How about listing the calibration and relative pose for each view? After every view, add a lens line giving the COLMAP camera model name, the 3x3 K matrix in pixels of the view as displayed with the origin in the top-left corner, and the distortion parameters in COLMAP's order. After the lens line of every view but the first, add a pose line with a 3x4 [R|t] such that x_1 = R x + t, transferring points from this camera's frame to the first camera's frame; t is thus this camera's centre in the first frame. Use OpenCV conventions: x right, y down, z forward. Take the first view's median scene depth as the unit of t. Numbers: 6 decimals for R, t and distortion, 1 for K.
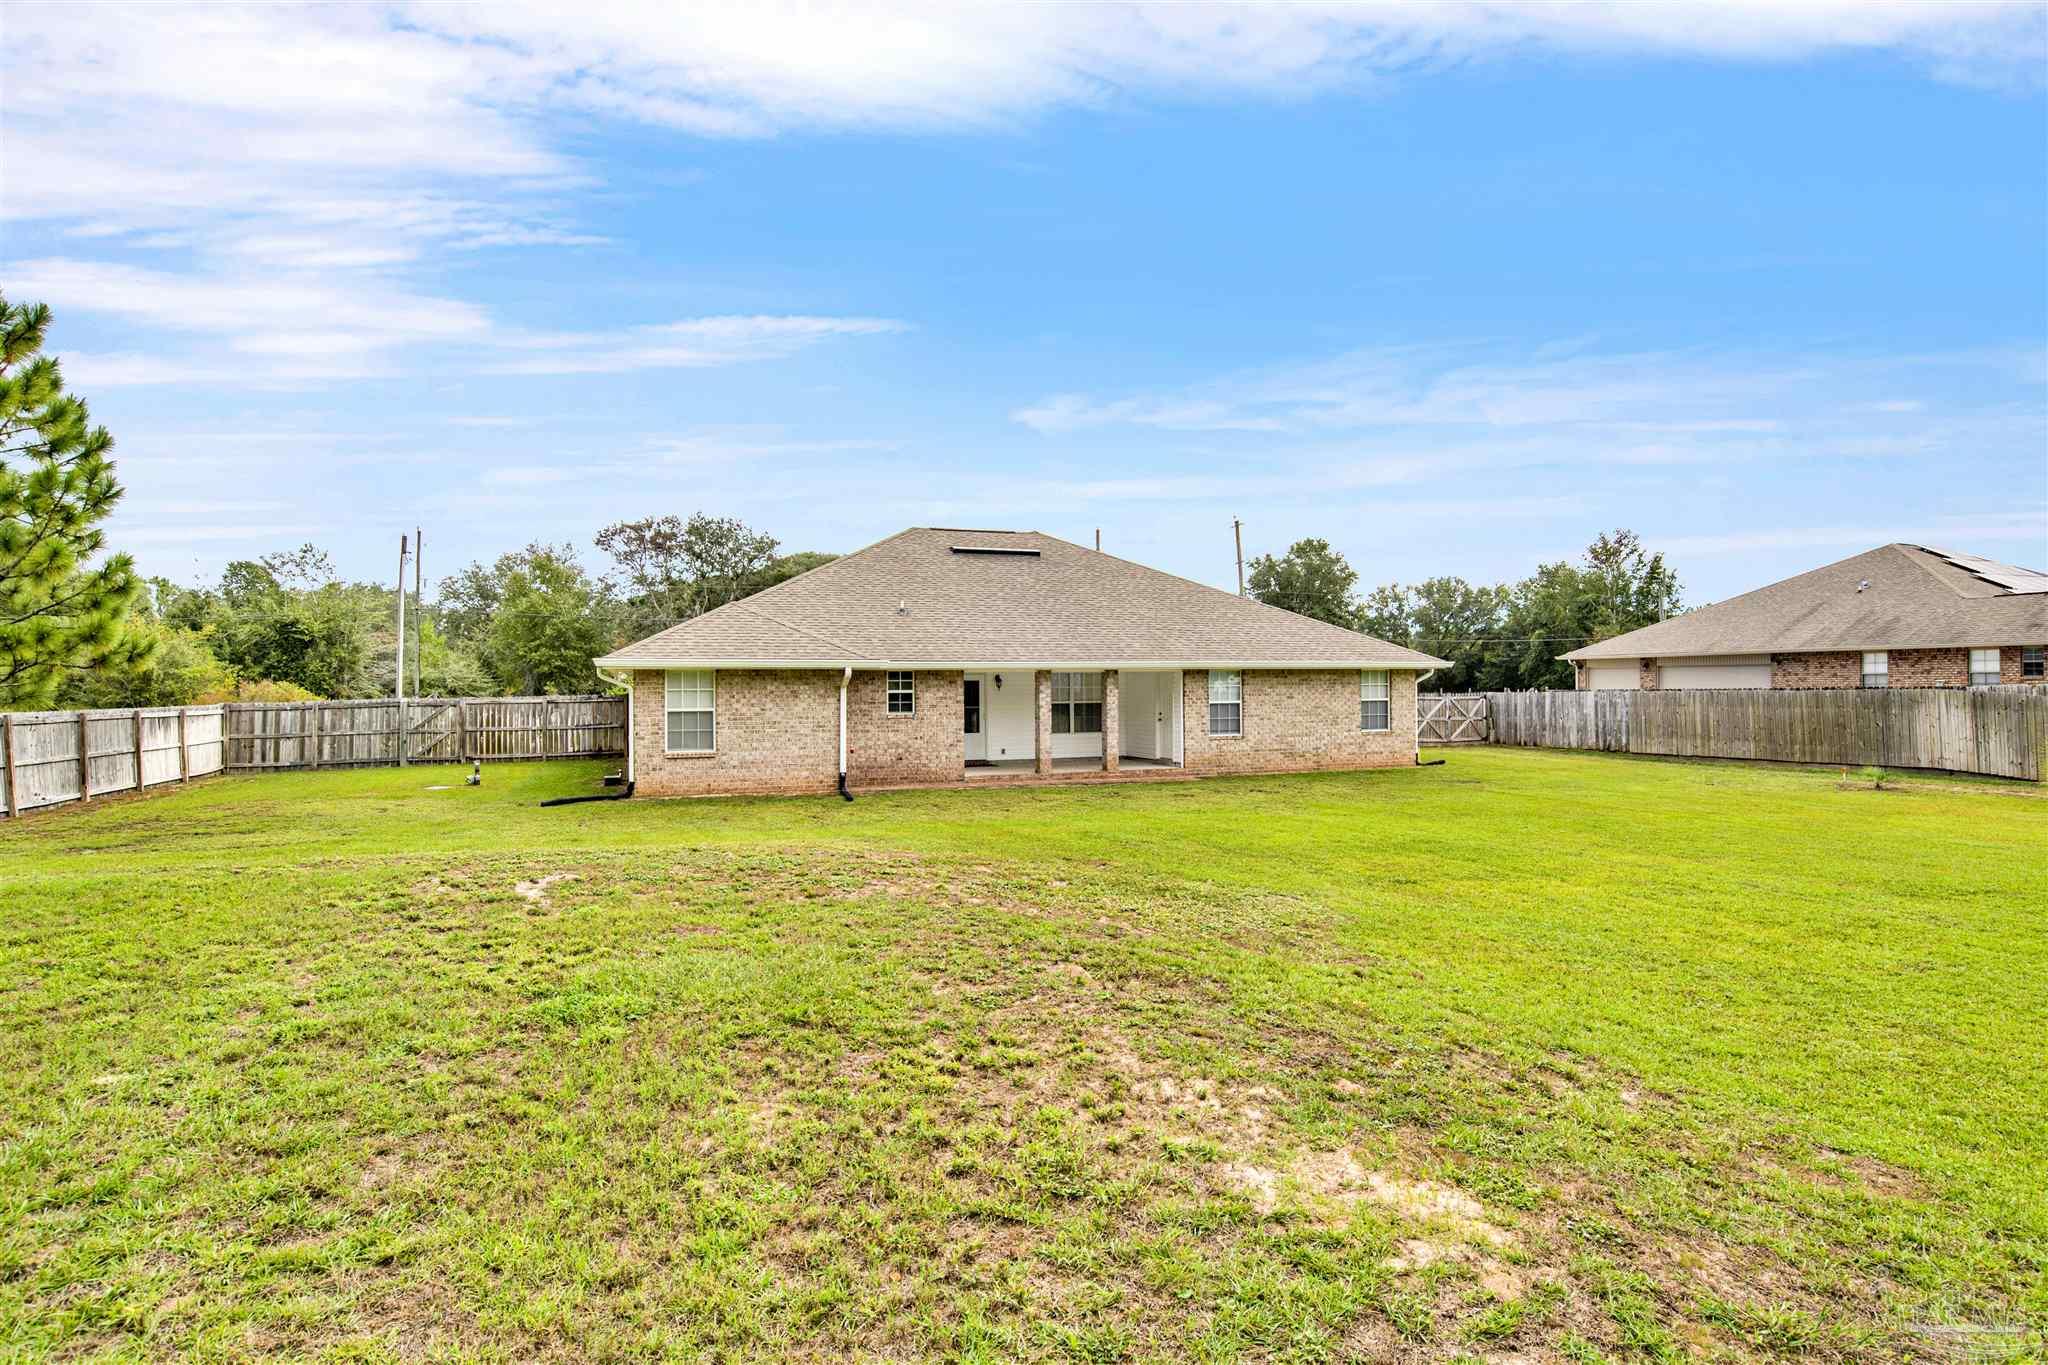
lens RADIAL K [[1087.8, 0, 1038.8], [0, 1087.8, 676.0], [0, 0, 1]] dist [-0.076506, 0.025672]
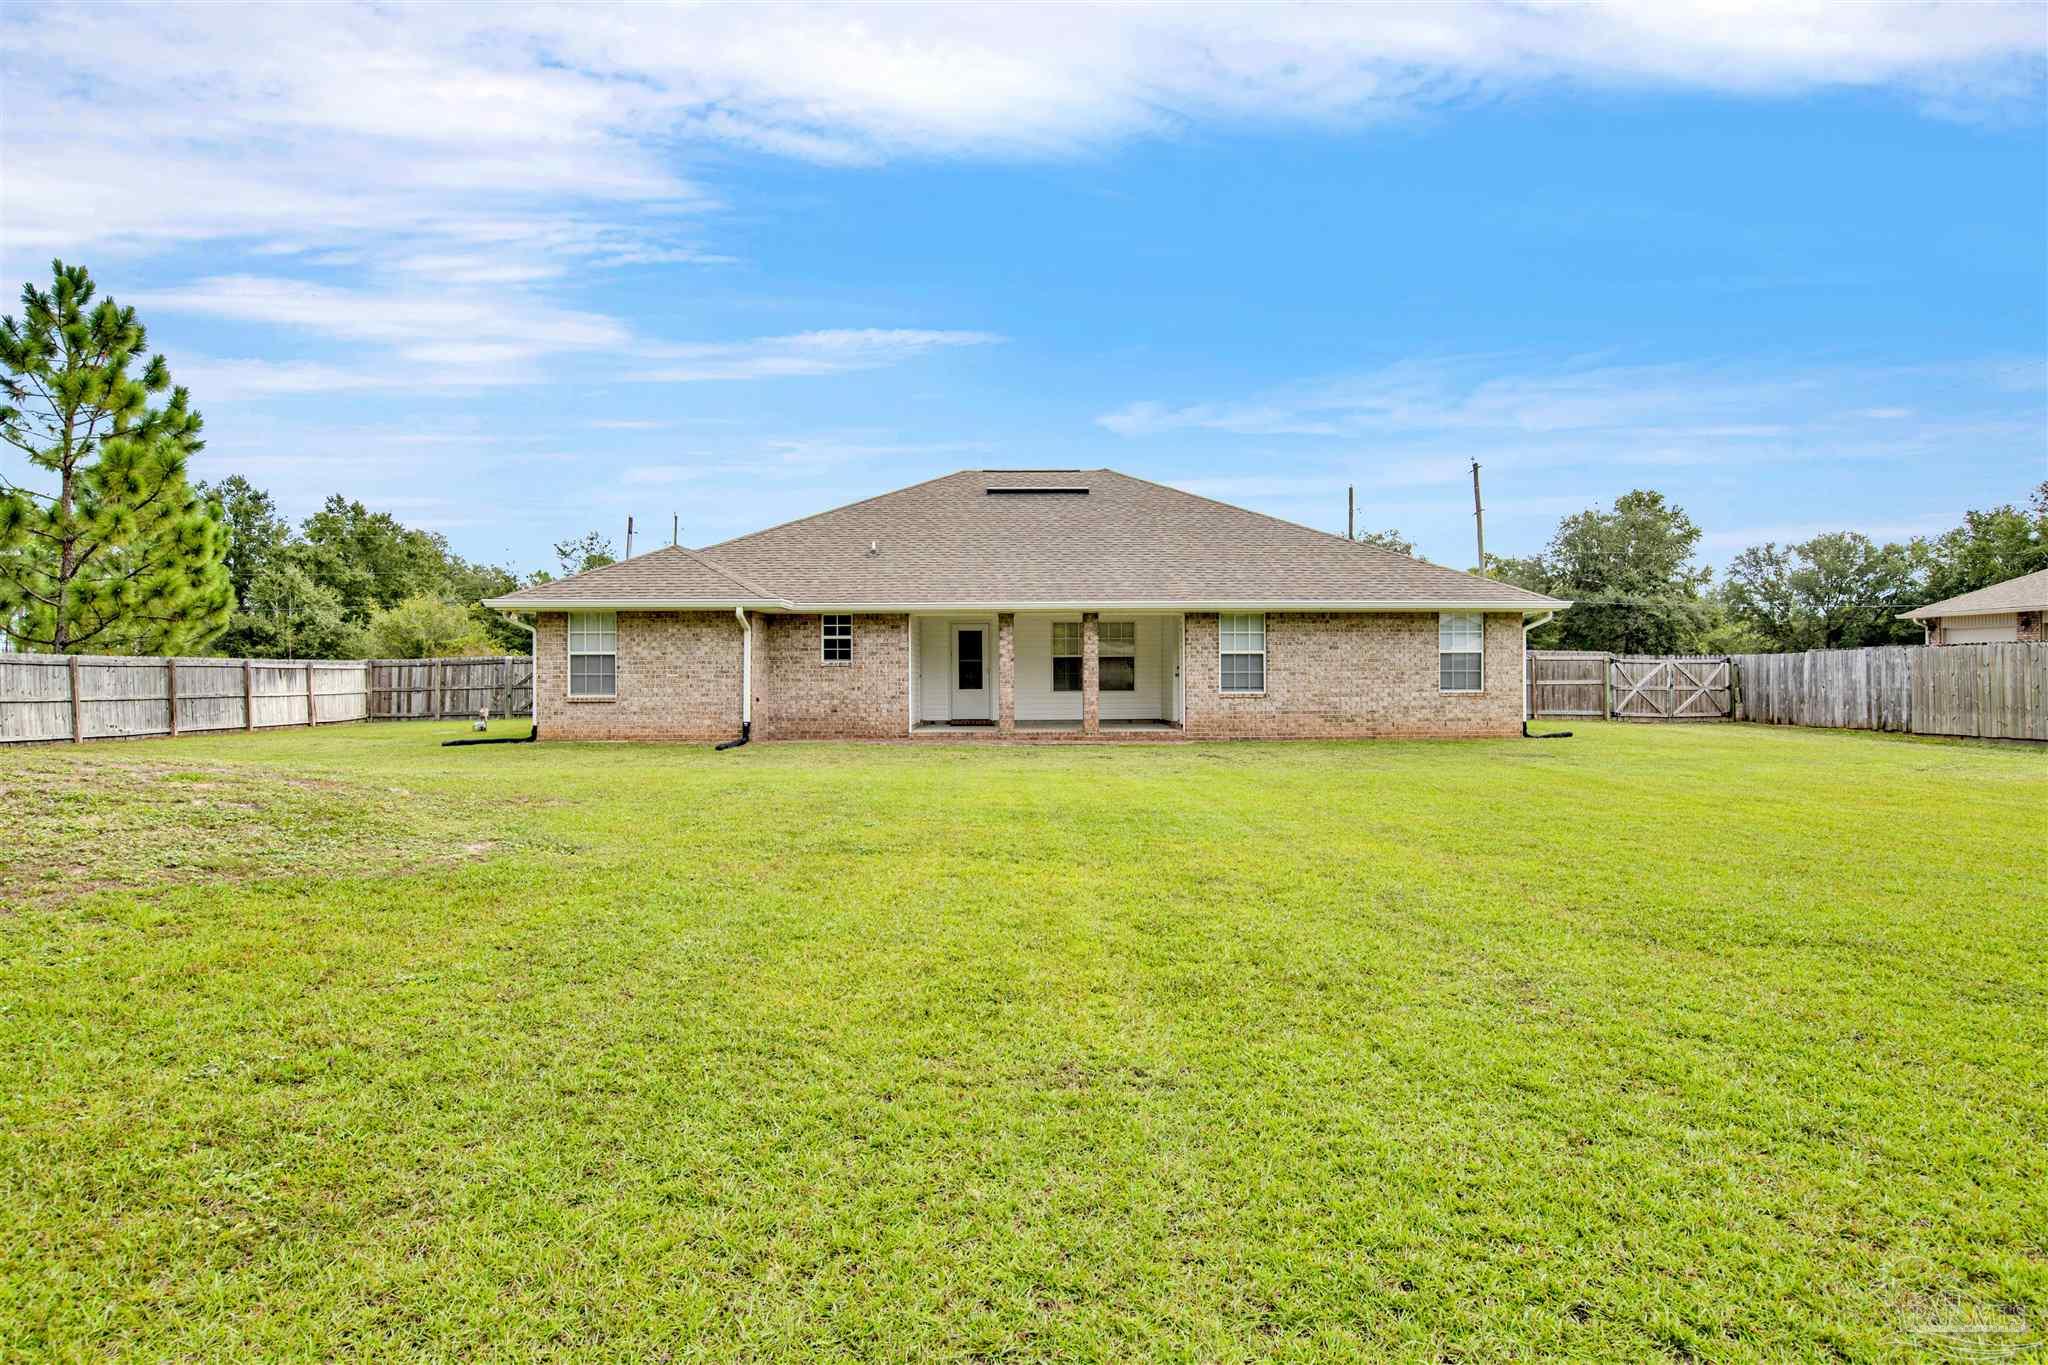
lens RADIAL K [[1087.8, 0, 1038.8], [0, 1087.8, 676.0], [0, 0, 1]] dist [-0.076506, 0.025672]
pose [[0.941842, 0.003513, -0.336037, 0.292626], [0.000231, 0.999938, 0.011102, 0.031731], [0.336056, -0.010534, 0.941783, 0.172353]]
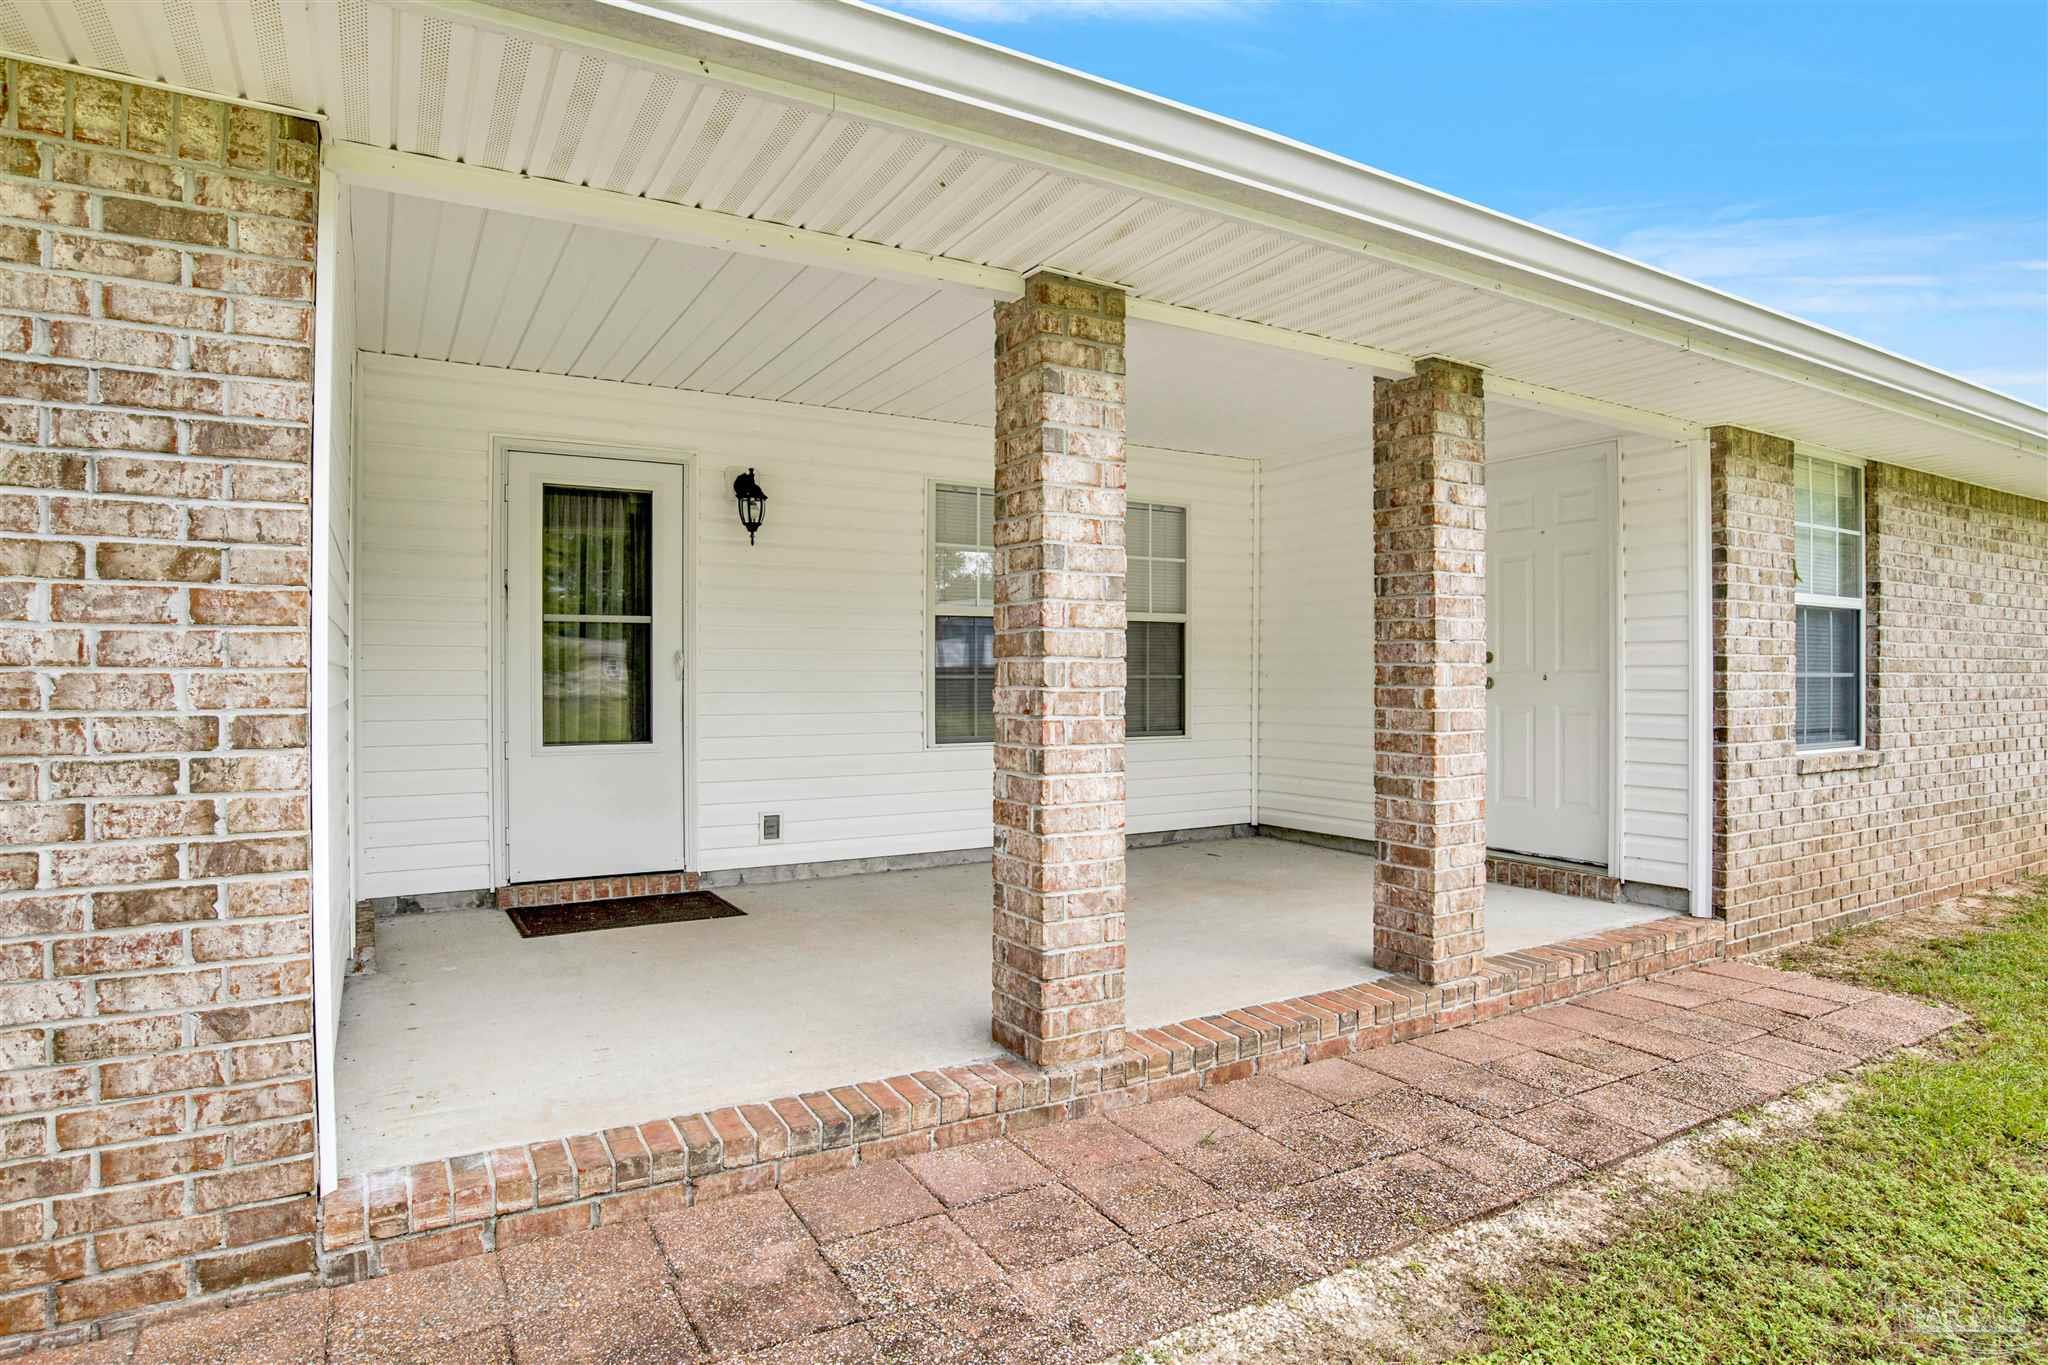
lens RADIAL K [[1087.8, 0, 1038.8], [0, 1087.8, 676.0], [0, 0, 1]] dist [-0.076506, 0.025672]
pose [[0.997694, 0.009054, 0.067268, 0.012631], [-0.010367, 0.999762, 0.019192, 0.033948], [-0.067079, -0.019845, 0.997550, 0.780428]]
